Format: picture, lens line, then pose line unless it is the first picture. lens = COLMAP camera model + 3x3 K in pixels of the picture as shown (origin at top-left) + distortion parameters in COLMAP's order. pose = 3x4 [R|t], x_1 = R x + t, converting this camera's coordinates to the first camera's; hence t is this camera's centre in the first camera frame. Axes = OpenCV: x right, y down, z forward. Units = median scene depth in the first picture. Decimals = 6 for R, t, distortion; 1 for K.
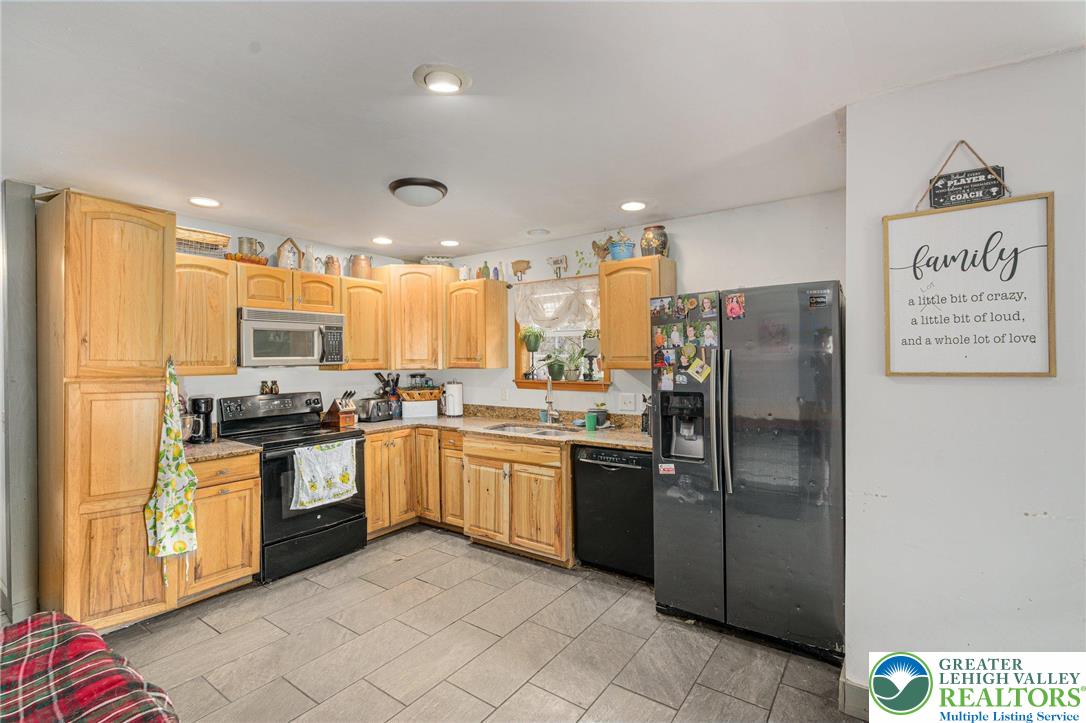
lens RADIAL K [[486.9, 0, 538.4], [0, 486.9, 363.3], [0, 0, 1]] dist [-0.001099, 0.002062]
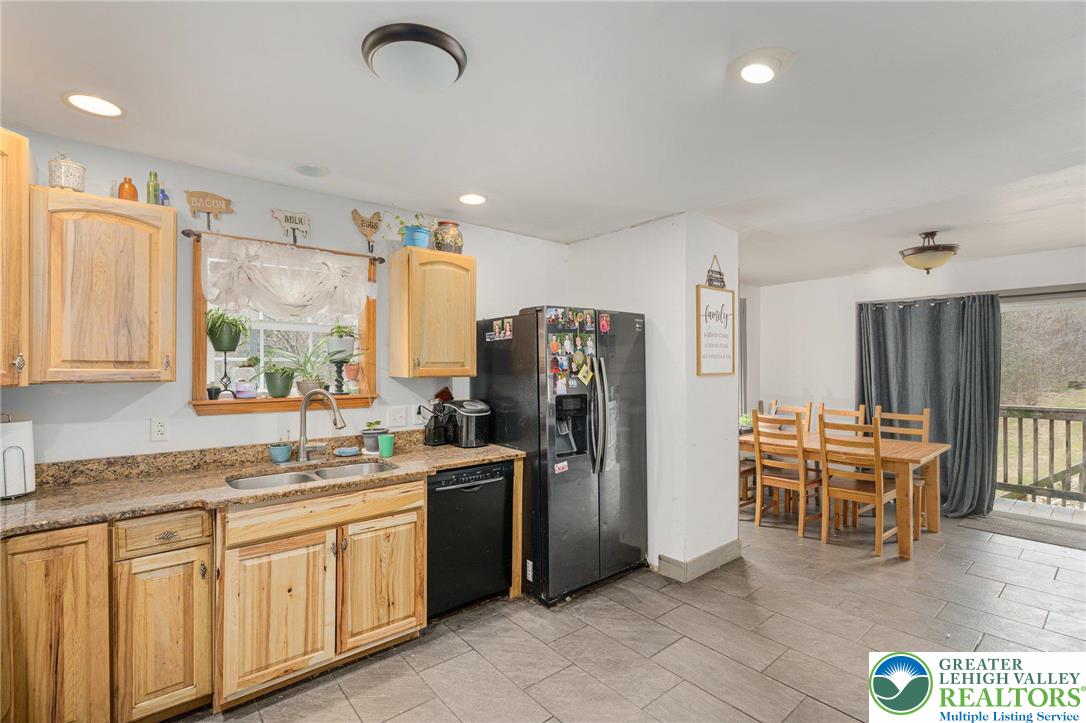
lens RADIAL K [[486.9, 0, 537.2], [0, 486.9, 368.0], [0, 0, 1]] dist [-0.001099, 0.002062]
pose [[0.267876, 0.002731, 0.963450, -0.588018], [0.007557, 0.999959, -0.004936, 0.001770], [-0.963424, 0.008603, 0.267844, 0.566898]]
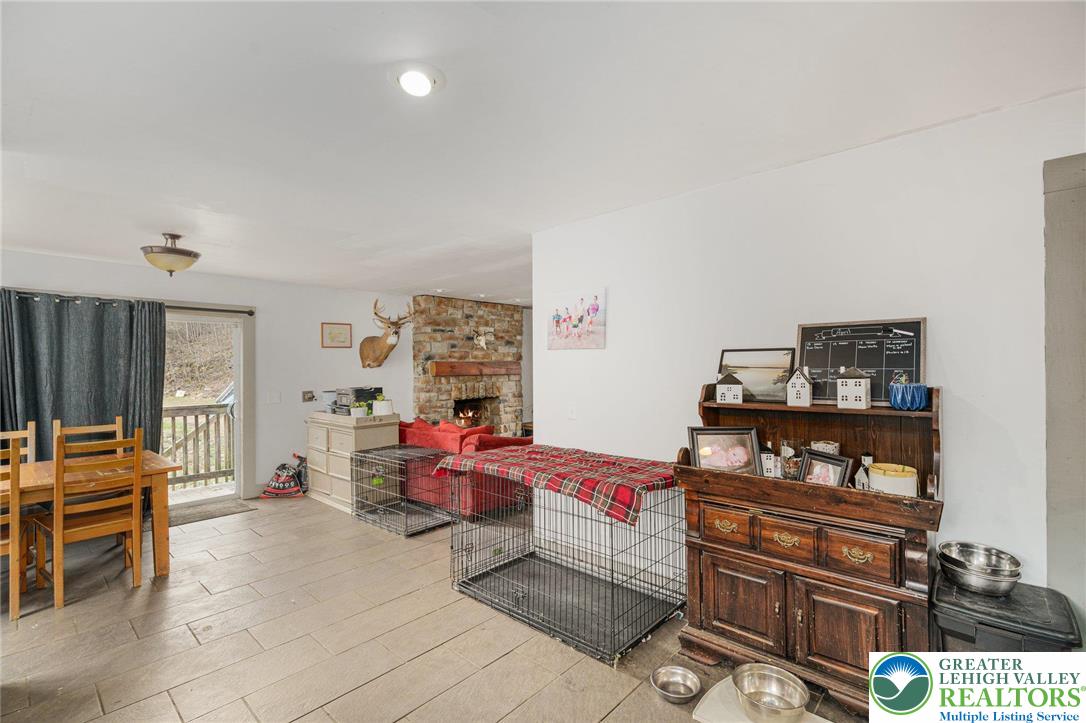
lens RADIAL K [[486.9, 0, 539.6], [0, 486.9, 363.4], [0, 0, 1]] dist [-0.001099, 0.002062]
pose [[-0.990625, 0.020350, 0.135088, -0.267665], [0.020731, 0.999784, 0.001411, 0.000644], [-0.135030, 0.004199, -0.990833, 0.946524]]
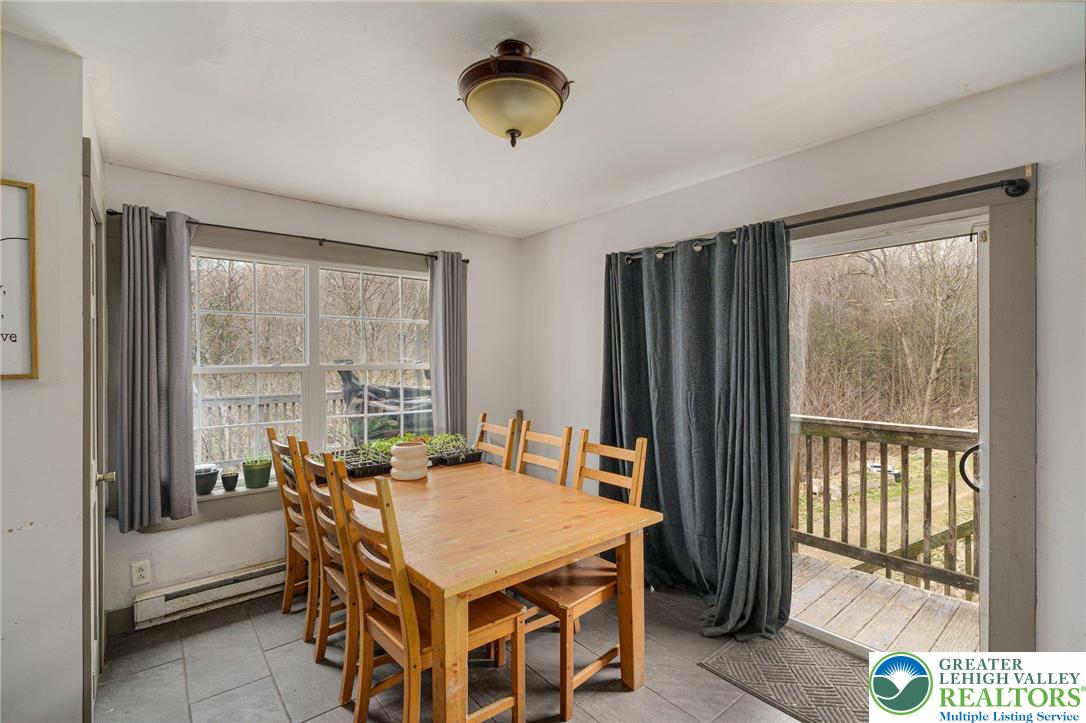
lens RADIAL K [[486.9, 0, 537.5], [0, 486.9, 360.4], [0, 0, 1]] dist [-0.001099, 0.002062]
pose [[0.280348, 0.001000, 0.959898, 0.202054], [0.010222, 0.999940, -0.004027, 0.003090], [-0.959844, 0.010941, 0.280321, -0.099987]]
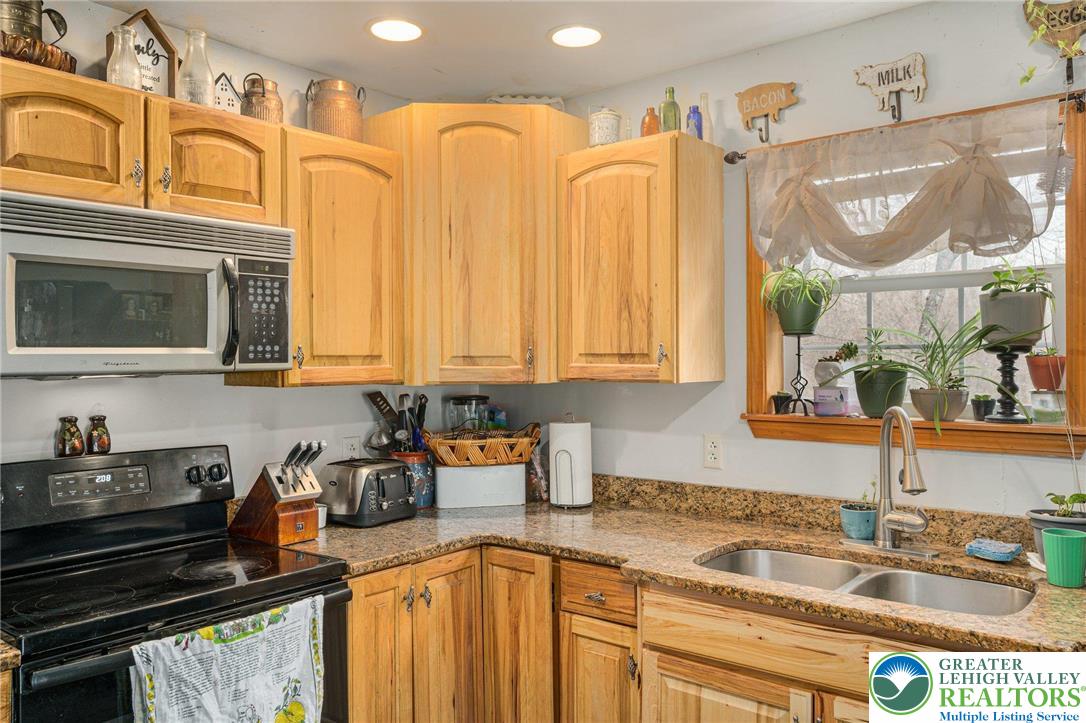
lens RADIAL K [[820.0, 0, 541.0], [0, 820.0, 357.6], [0, 0, 1]] dist [0.010110, 0.001427]
pose [[0.996760, 0.001175, -0.080424, -0.185426], [-0.002355, 0.999891, -0.014585, 0.001451], [0.080398, 0.014727, 0.996654, 0.456873]]
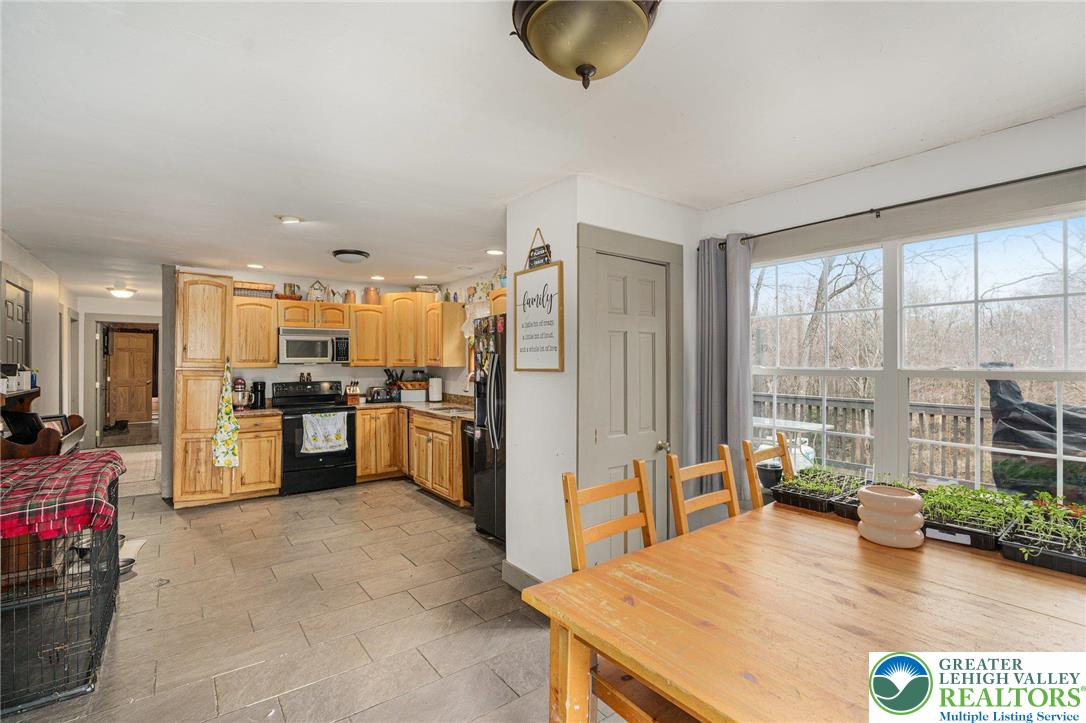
lens RADIAL K [[486.9, 0, 539.7], [0, 486.9, 361.5], [0, 0, 1]] dist [-0.001099, 0.002062]
pose [[0.952770, 0.006950, -0.303615, 0.667984], [-0.009270, 0.999938, -0.006200, 0.001712], [0.303553, 0.008722, 0.952775, -0.273334]]
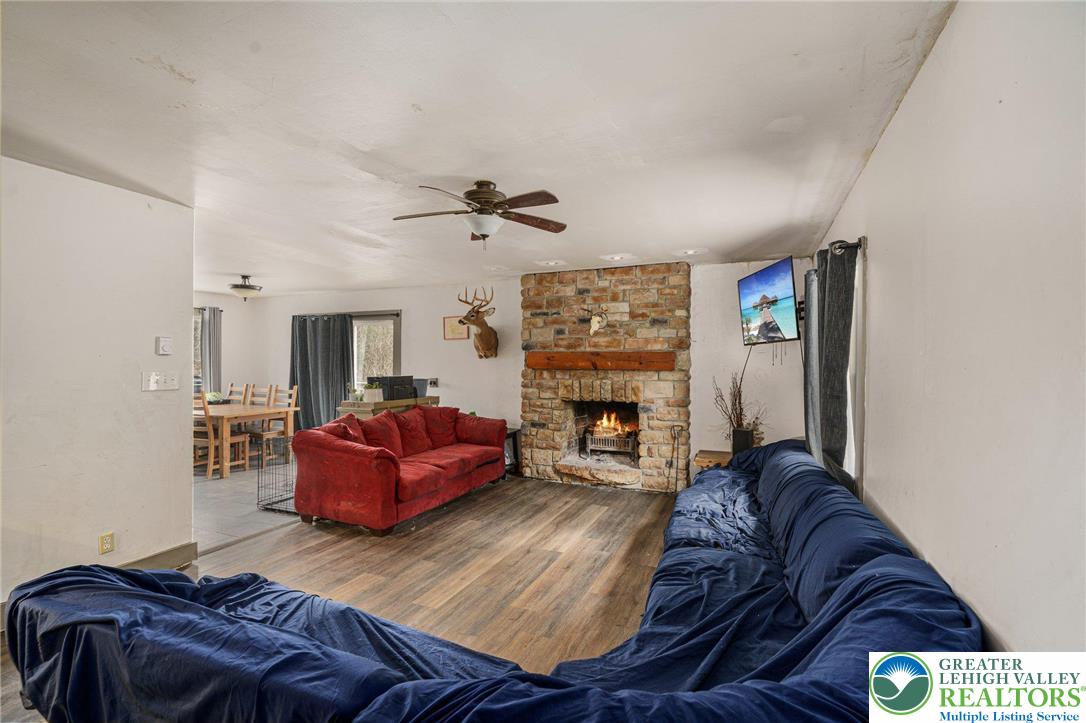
lens RADIAL K [[486.9, 0, 537.3], [0, 486.9, 355.4], [0, 0, 1]] dist [-0.001099, 0.002062]
pose [[-0.188109, 0.013614, 0.982054, -1.200518], [0.011080, 0.999870, -0.011738, 0.019211], [-0.982086, 0.008673, -0.188235, -0.622839]]
